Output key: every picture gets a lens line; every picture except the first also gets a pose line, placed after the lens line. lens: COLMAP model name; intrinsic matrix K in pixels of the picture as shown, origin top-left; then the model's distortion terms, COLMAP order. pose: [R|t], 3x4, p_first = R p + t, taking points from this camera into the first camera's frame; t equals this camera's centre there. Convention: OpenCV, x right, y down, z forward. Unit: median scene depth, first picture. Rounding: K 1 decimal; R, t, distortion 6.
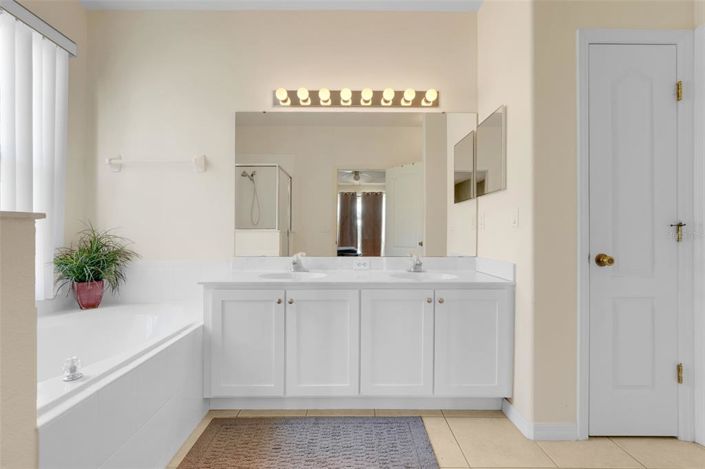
lens RADIAL K [[318.9, 0, 352.5], [0, 318.9, 234.5], [0, 0, 1]] dist [-0.000918, 0.000050]
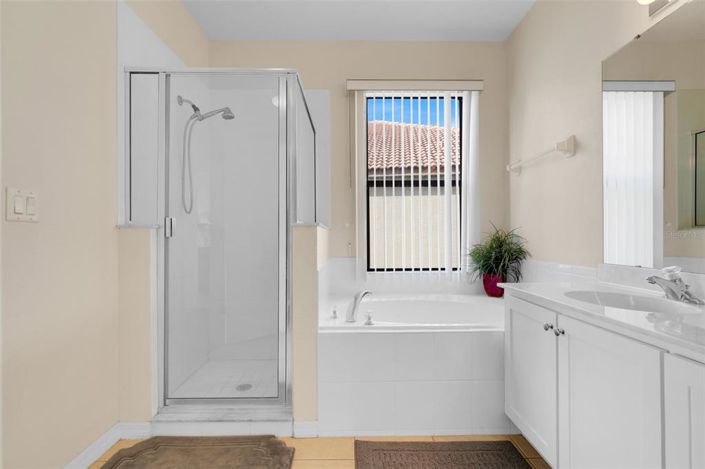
lens RADIAL K [[335.0, 0, 352.5], [0, 335.0, 234.5], [0, 0, 1]] dist [0.000968, 0.000261]
pose [[-0.002795, -0.009986, -0.999946, 0.431906], [0.006683, 0.999928, -0.010004, 0.009646], [0.999974, -0.006710, -0.002728, 0.492712]]
